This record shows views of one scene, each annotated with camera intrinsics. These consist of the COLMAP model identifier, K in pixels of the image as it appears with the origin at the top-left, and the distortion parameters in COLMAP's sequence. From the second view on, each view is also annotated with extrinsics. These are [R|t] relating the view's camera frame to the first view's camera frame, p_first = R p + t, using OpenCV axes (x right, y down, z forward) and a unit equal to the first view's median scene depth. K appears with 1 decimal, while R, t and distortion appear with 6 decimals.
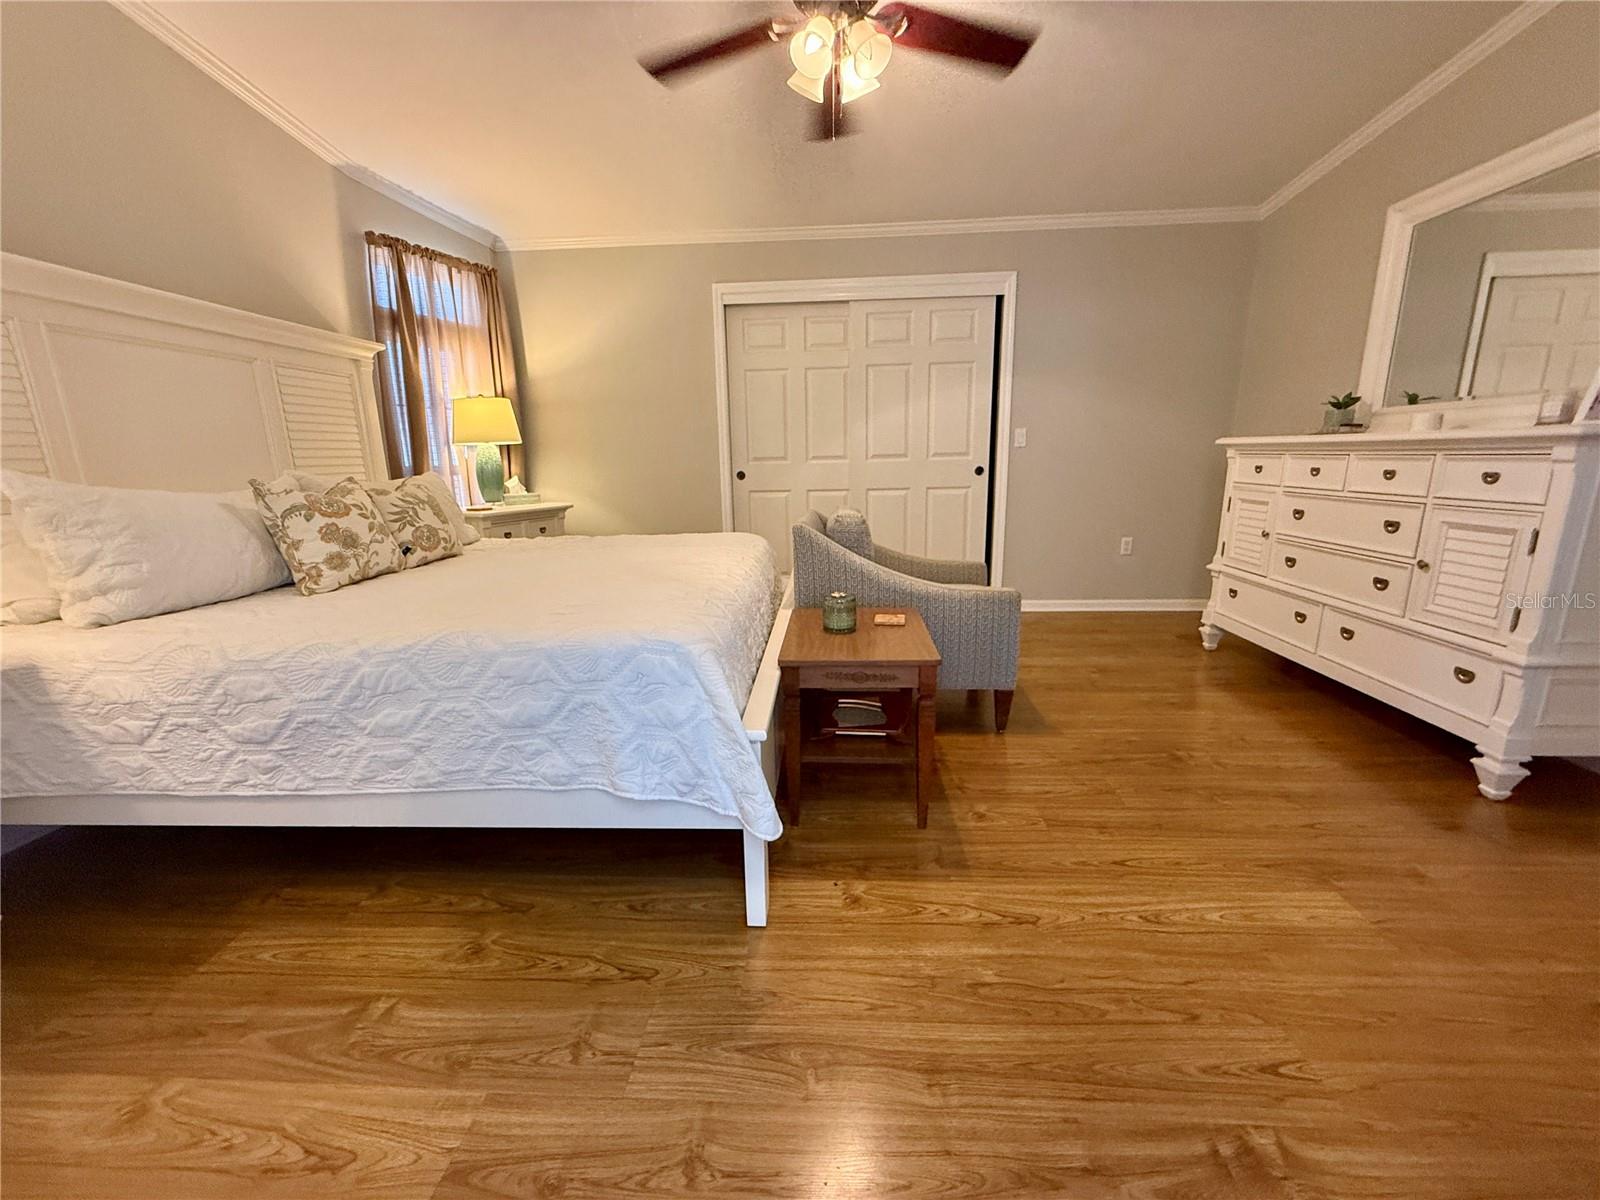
lens RADIAL K [[644.1, 0, 800.7], [0, 644.1, 599.0], [0, 0, 1]] dist [0.001540, 0.000877]
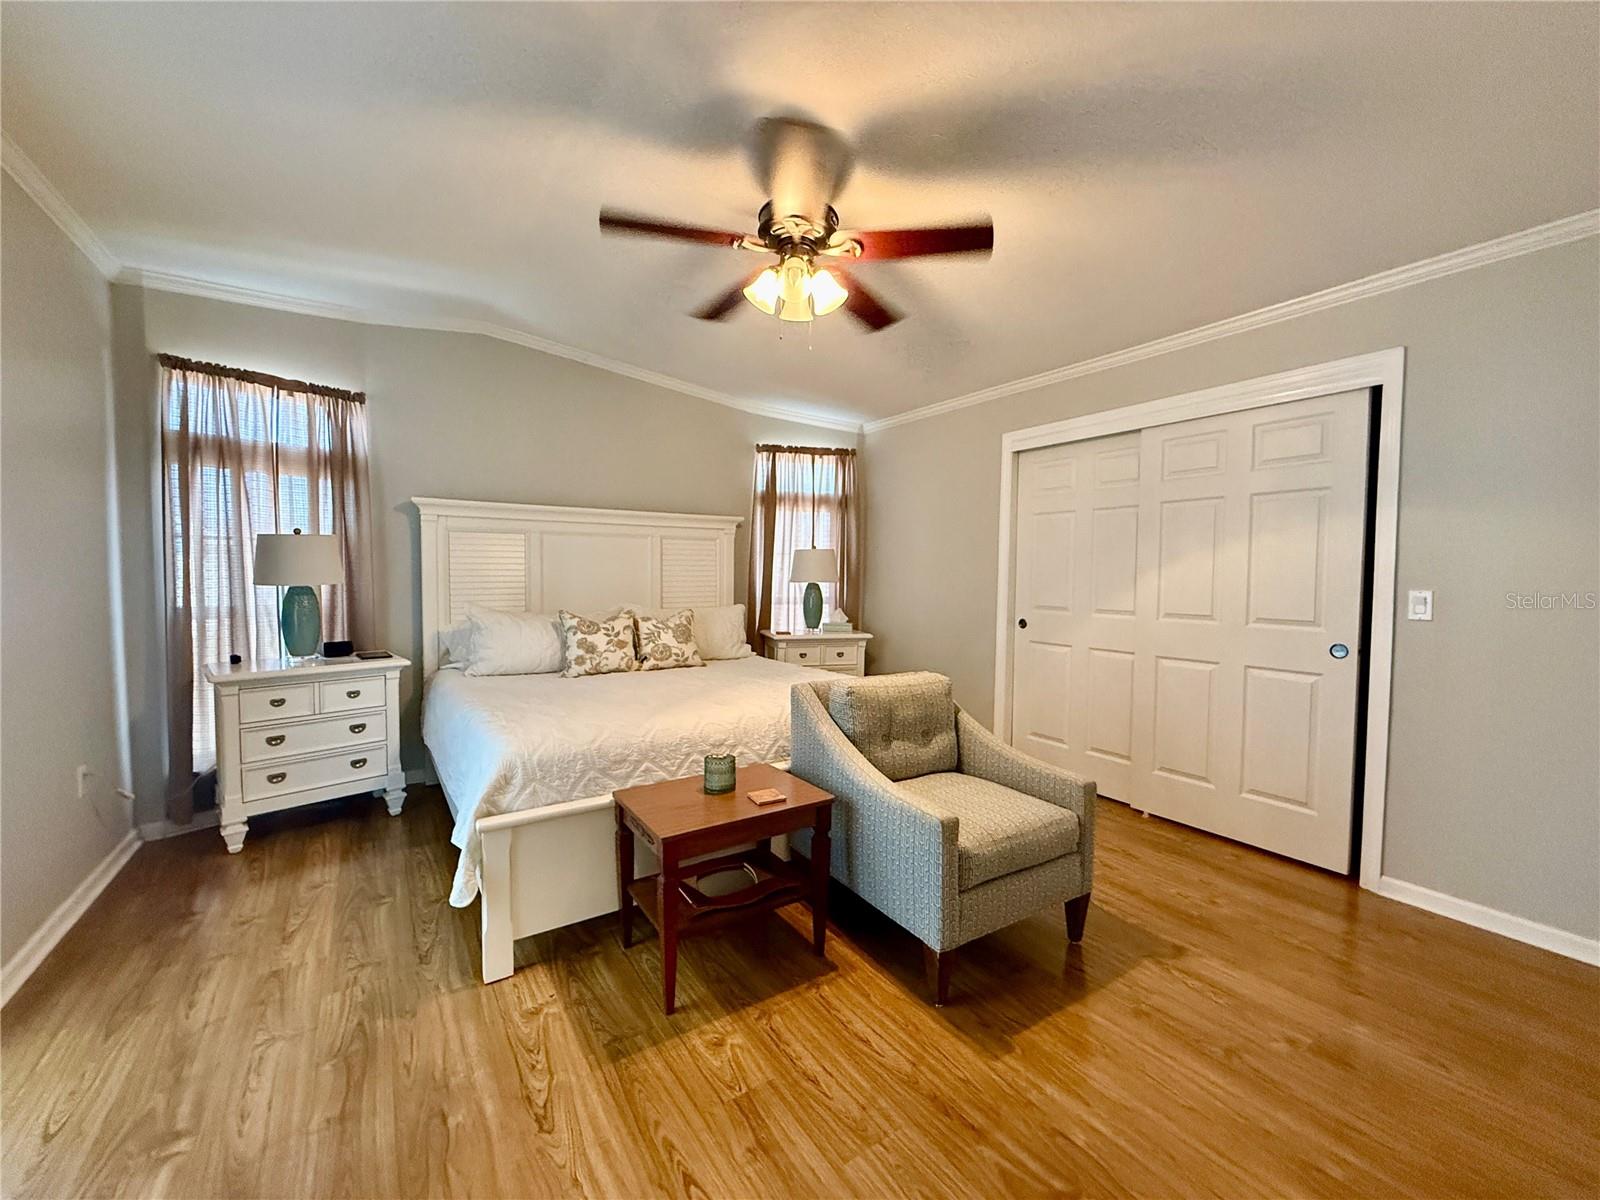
lens RADIAL K [[644.1, 0, 799.9], [0, 644.1, 598.9], [0, 0, 1]] dist [0.001540, 0.000877]
pose [[0.590290, 0.060610, -0.804913, 0.635753], [-0.195280, 0.978279, -0.069546, -0.138015], [0.783214, 0.198236, 0.589304, 0.275980]]
